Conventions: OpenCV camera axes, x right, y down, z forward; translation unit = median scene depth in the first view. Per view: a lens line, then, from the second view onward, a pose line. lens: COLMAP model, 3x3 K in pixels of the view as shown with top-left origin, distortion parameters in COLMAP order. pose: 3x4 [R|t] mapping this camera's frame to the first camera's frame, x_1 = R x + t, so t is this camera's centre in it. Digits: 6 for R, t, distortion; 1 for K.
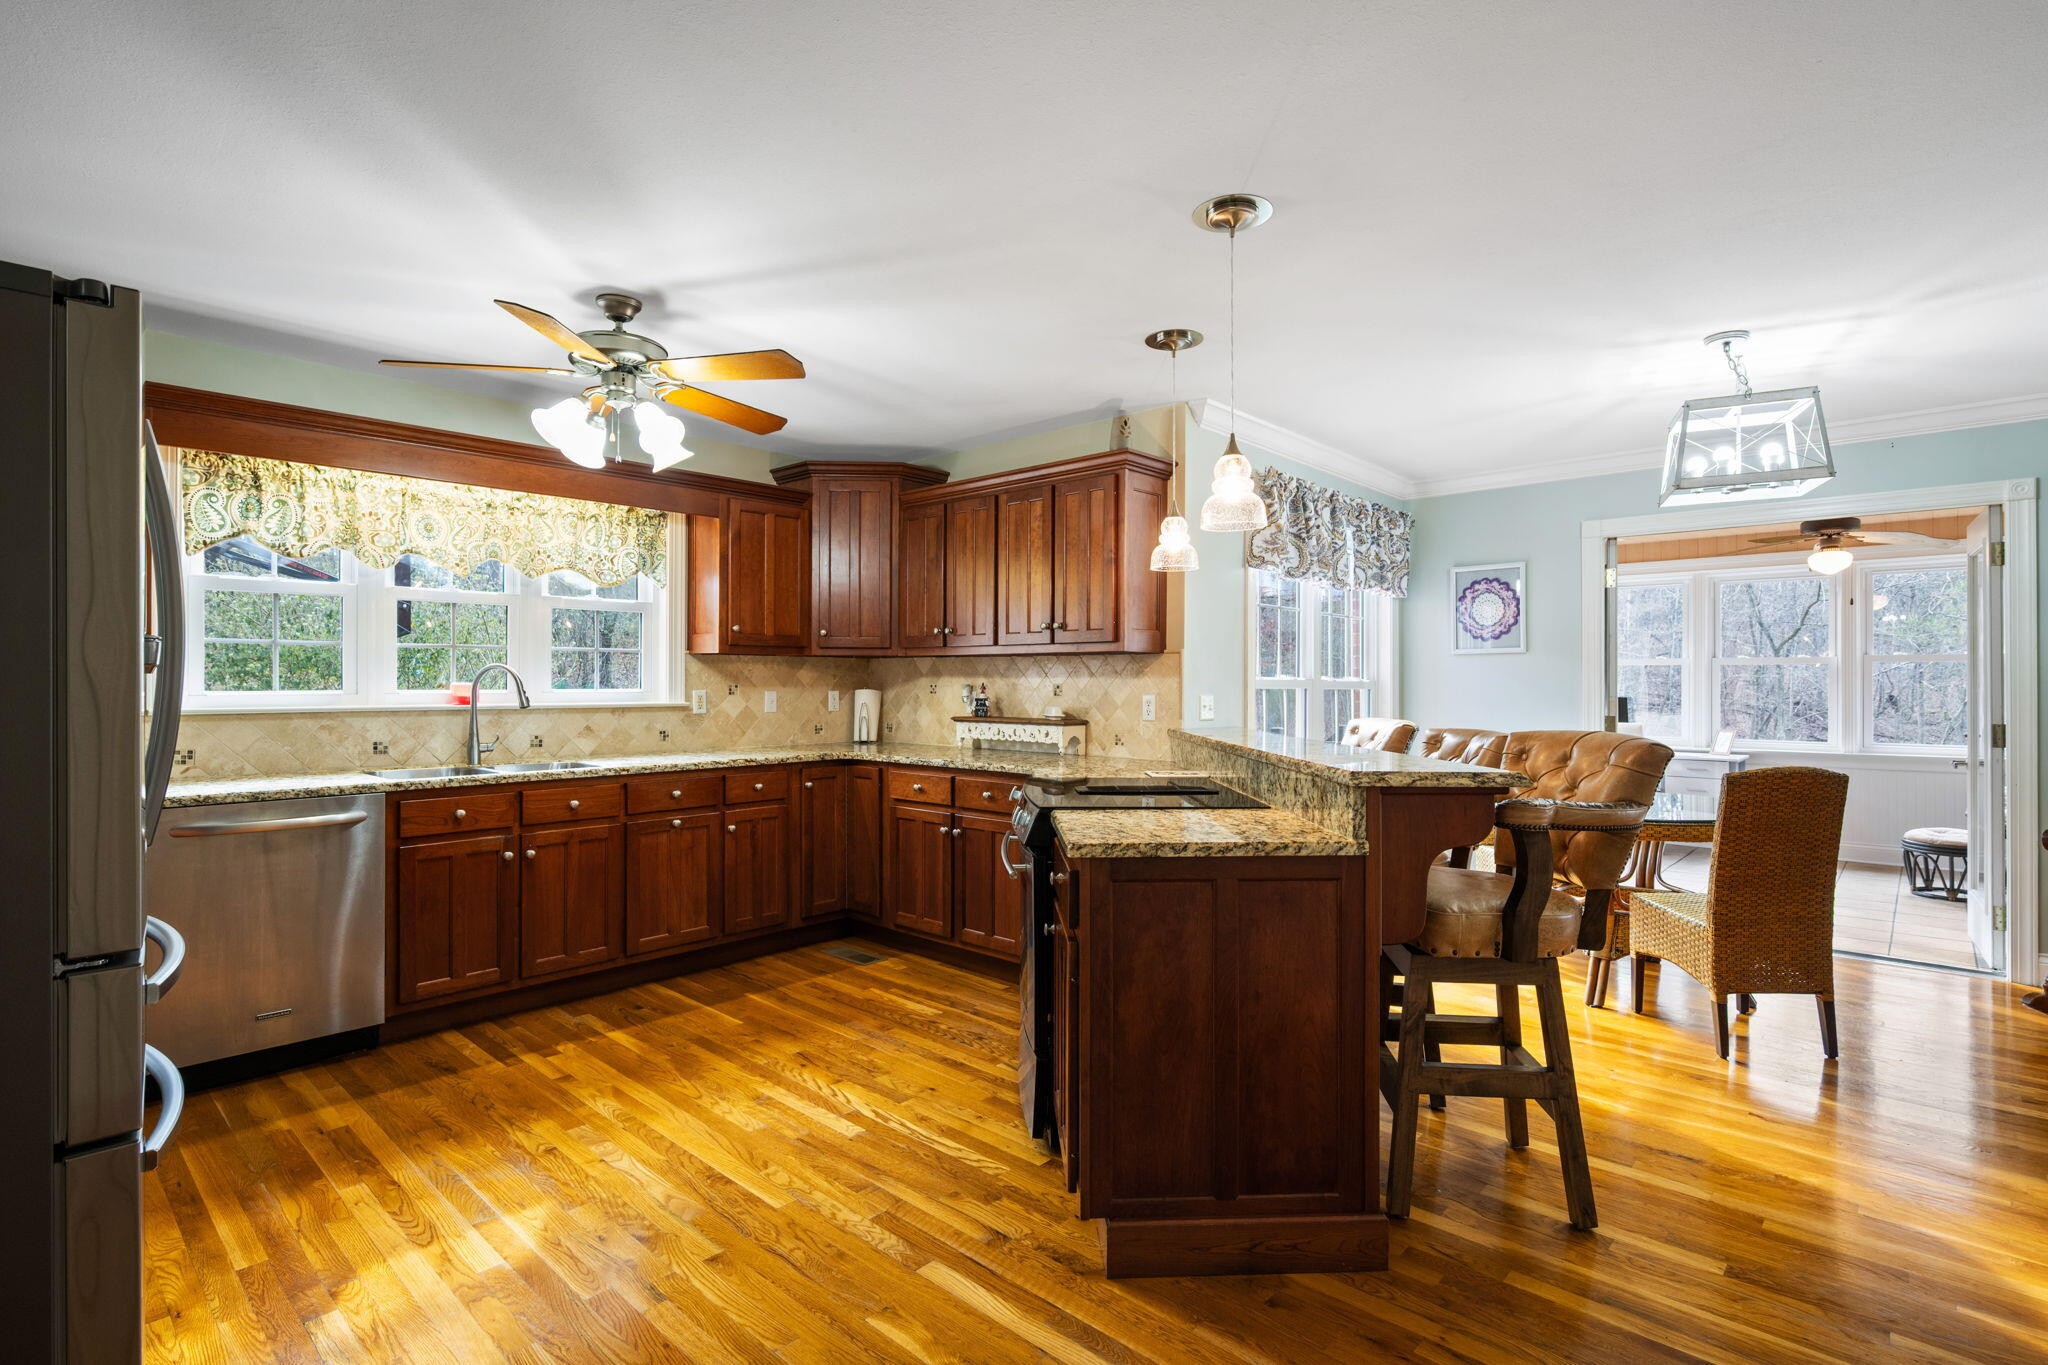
lens RADIAL K [[988.5, 0, 1030.2], [0, 988.5, 678.1], [0, 0, 1]] dist [-0.002701, -0.000435]
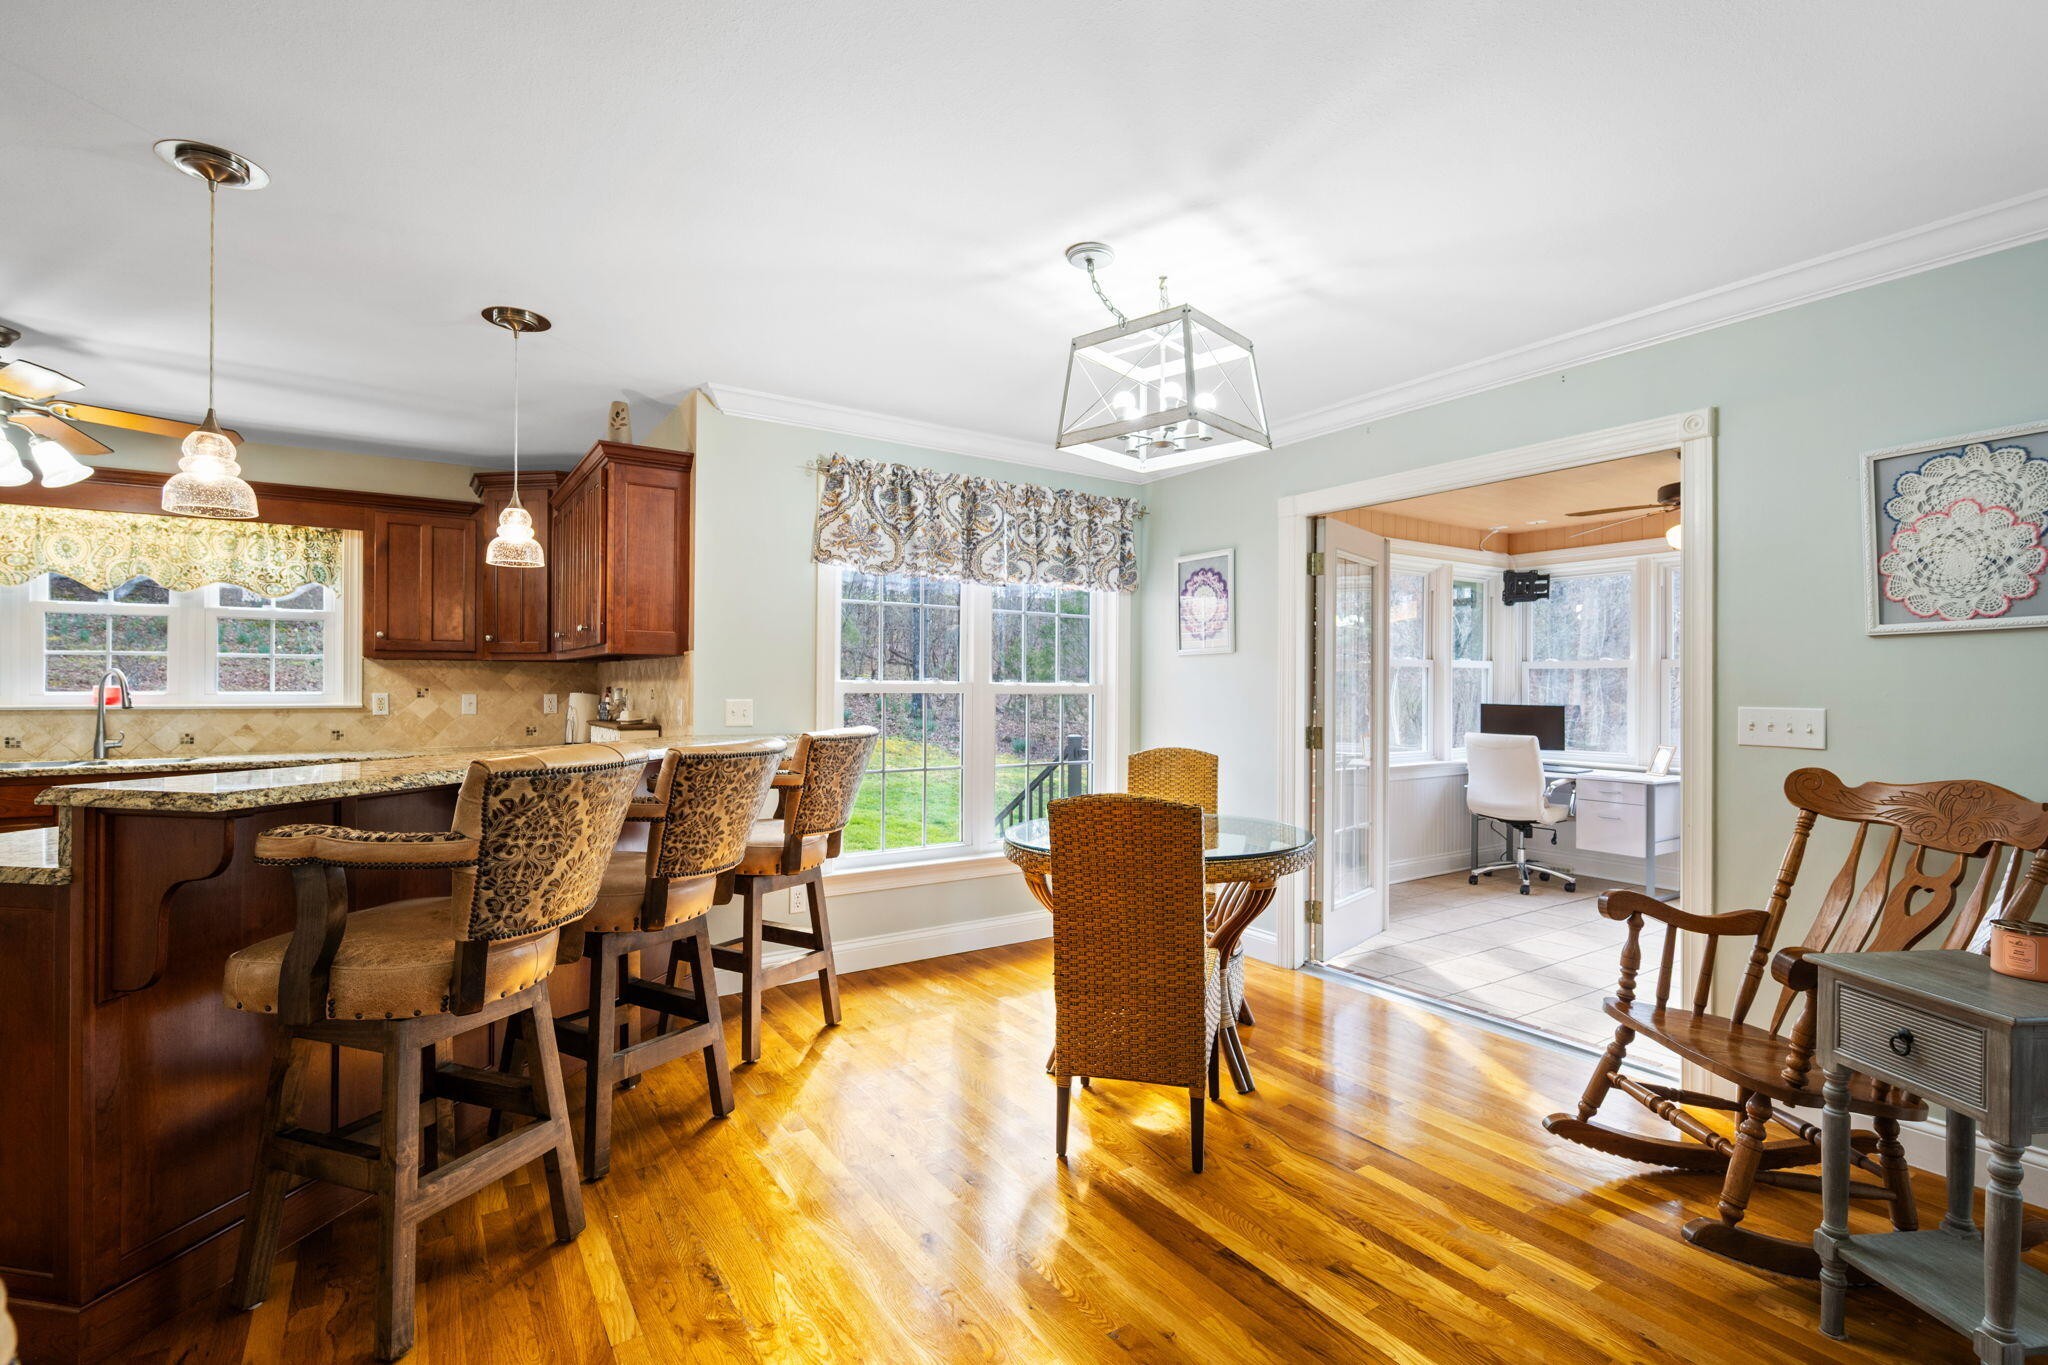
lens RADIAL K [[930.7, 0, 1032.6], [0, 930.7, 683.1], [0, 0, 1]] dist [-0.002356, -0.000563]
pose [[0.974205, -0.000183, -0.225666, 0.635676], [-0.000135, 0.999999, -0.001393, 0.003020], [0.225666, 0.001387, 0.974204, 0.195916]]
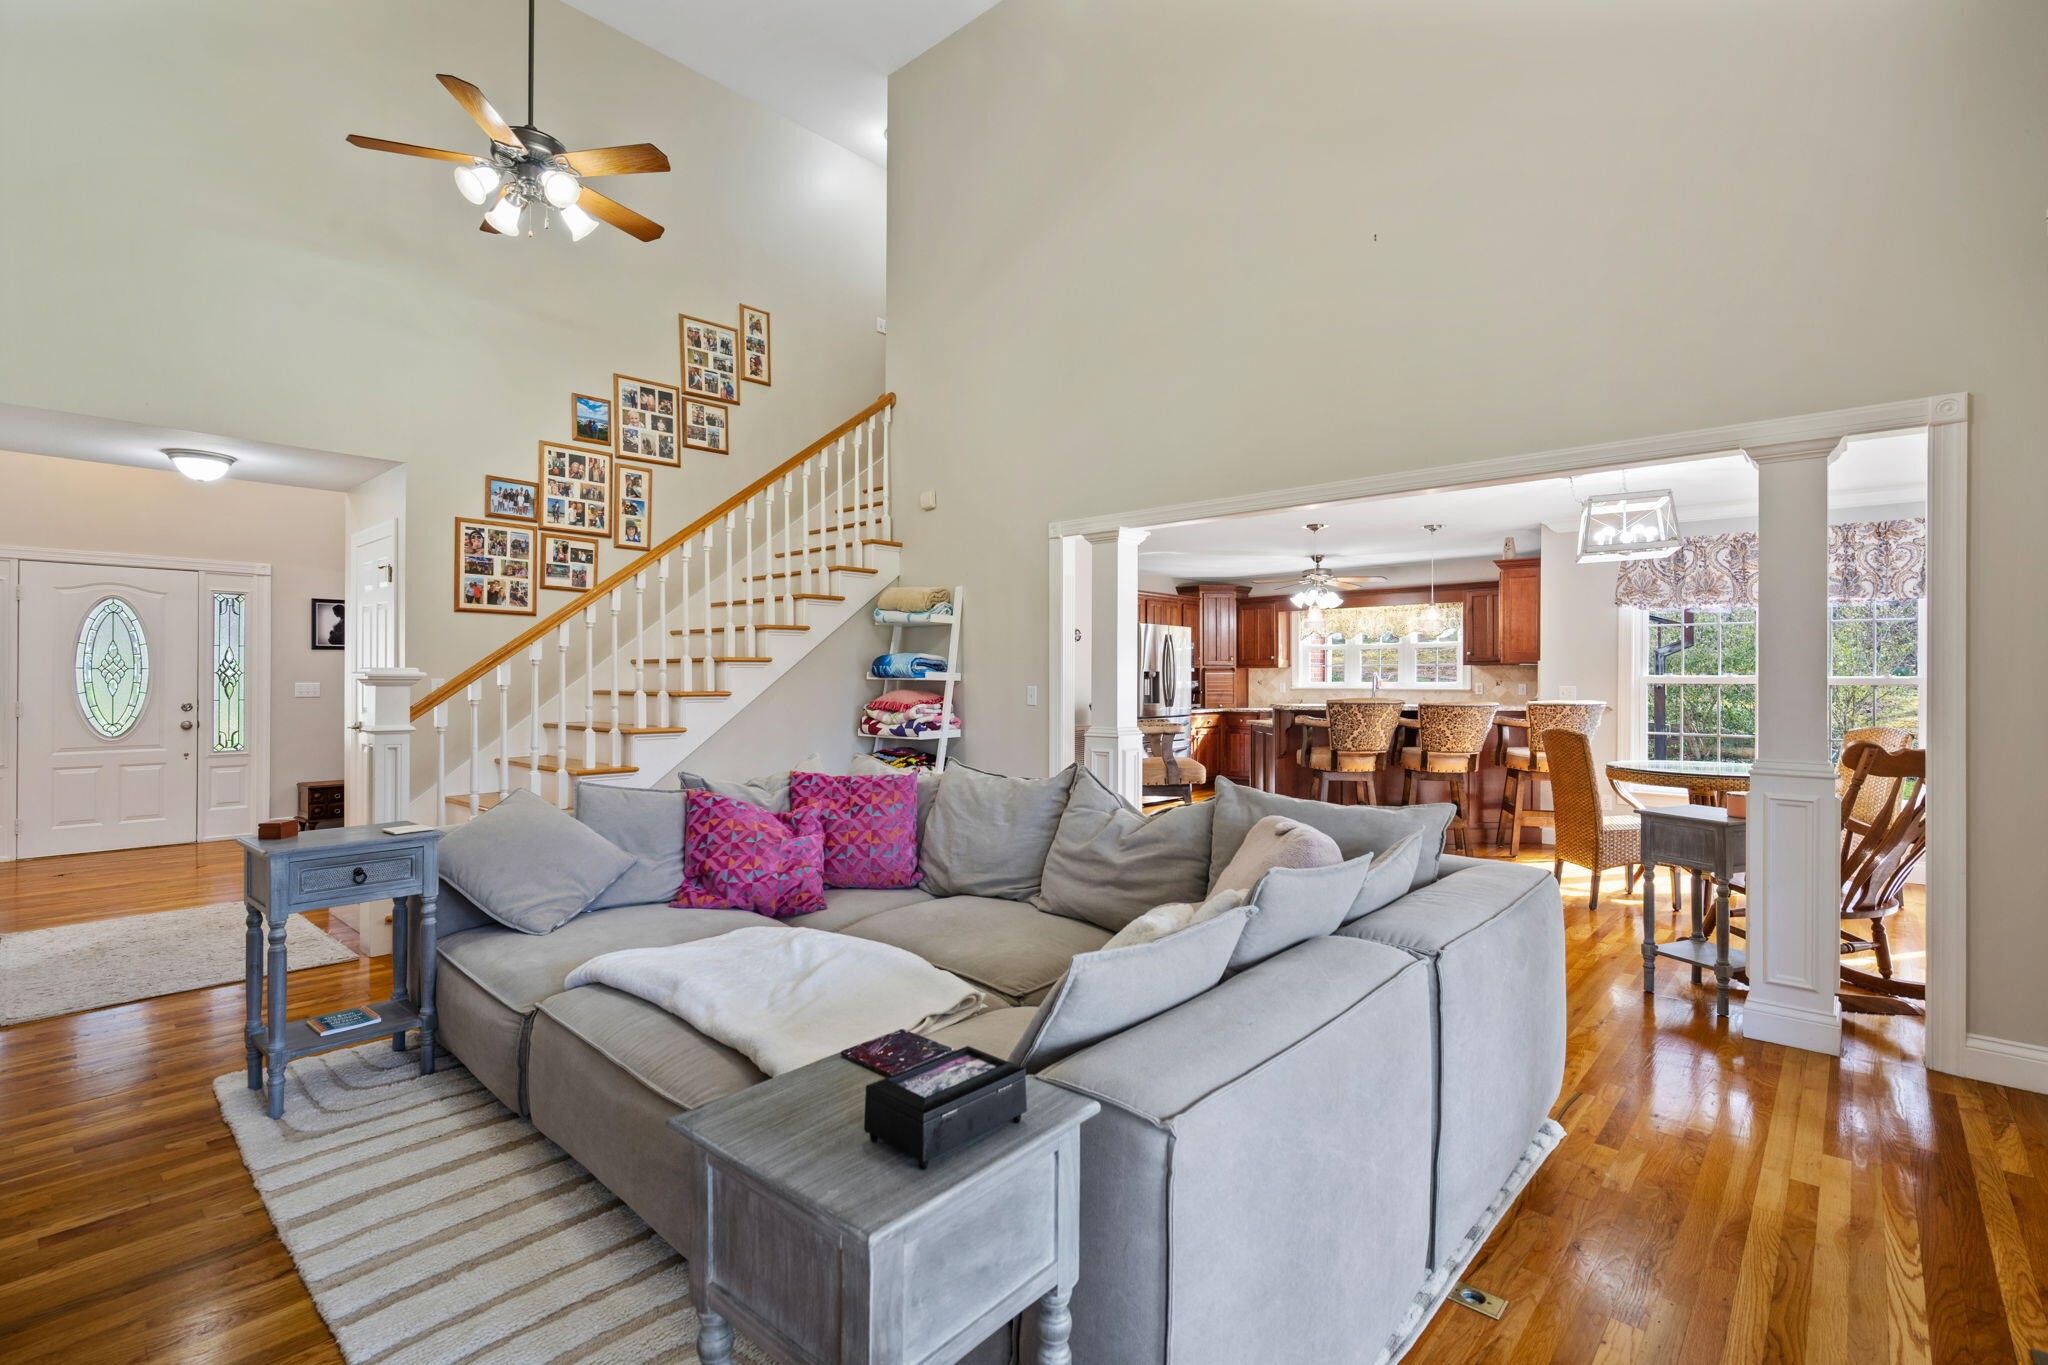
lens RADIAL K [[930.7, 0, 1032.6], [0, 930.7, 683.1], [0, 0, 1]] dist [-0.002356, -0.000563]
pose [[0.013300, 0.003970, -0.999904, 1.748623], [0.002485, 0.999989, 0.004004, 0.002694], [0.999908, -0.002538, 0.013290, 0.045562]]
